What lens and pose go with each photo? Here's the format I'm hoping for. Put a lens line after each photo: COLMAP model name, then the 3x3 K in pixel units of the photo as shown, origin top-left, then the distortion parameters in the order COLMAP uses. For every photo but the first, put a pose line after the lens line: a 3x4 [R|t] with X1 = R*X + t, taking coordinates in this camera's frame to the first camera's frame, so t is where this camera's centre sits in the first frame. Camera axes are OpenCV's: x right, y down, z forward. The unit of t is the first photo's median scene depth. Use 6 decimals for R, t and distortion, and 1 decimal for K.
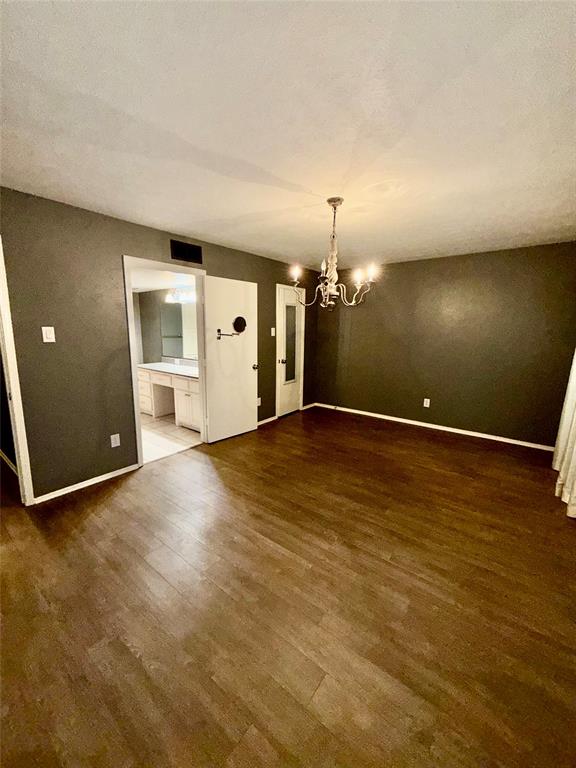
lens RADIAL K [[306.4, 0, 288.5], [0, 306.4, 382.2], [0, 0, 1]] dist [-0.000190, -0.000094]
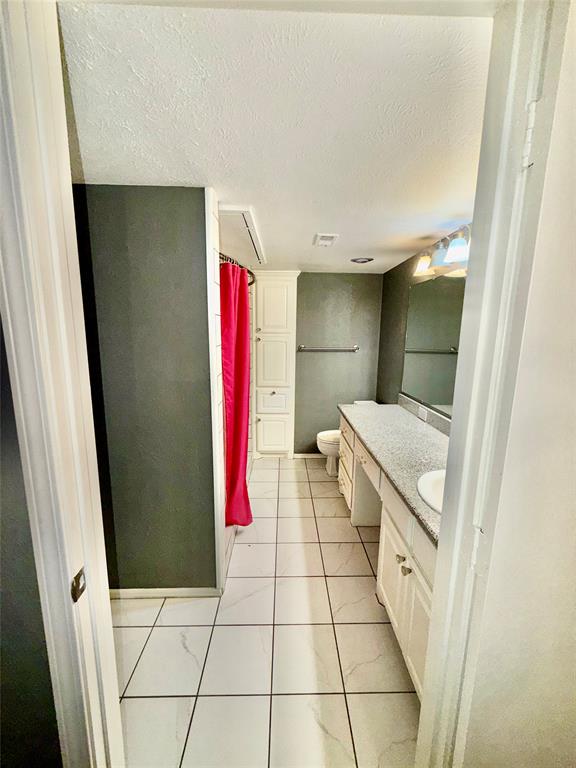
lens RADIAL K [[306.4, 0, 288.5], [0, 306.4, 382.2], [0, 0, 1]] dist [-0.000190, -0.000094]
pose [[0.626675, 0.119696, -0.770033, -0.260270], [-0.136731, 0.989693, 0.042566, -0.178660], [0.767191, 0.078612, 0.636583, 0.990322]]
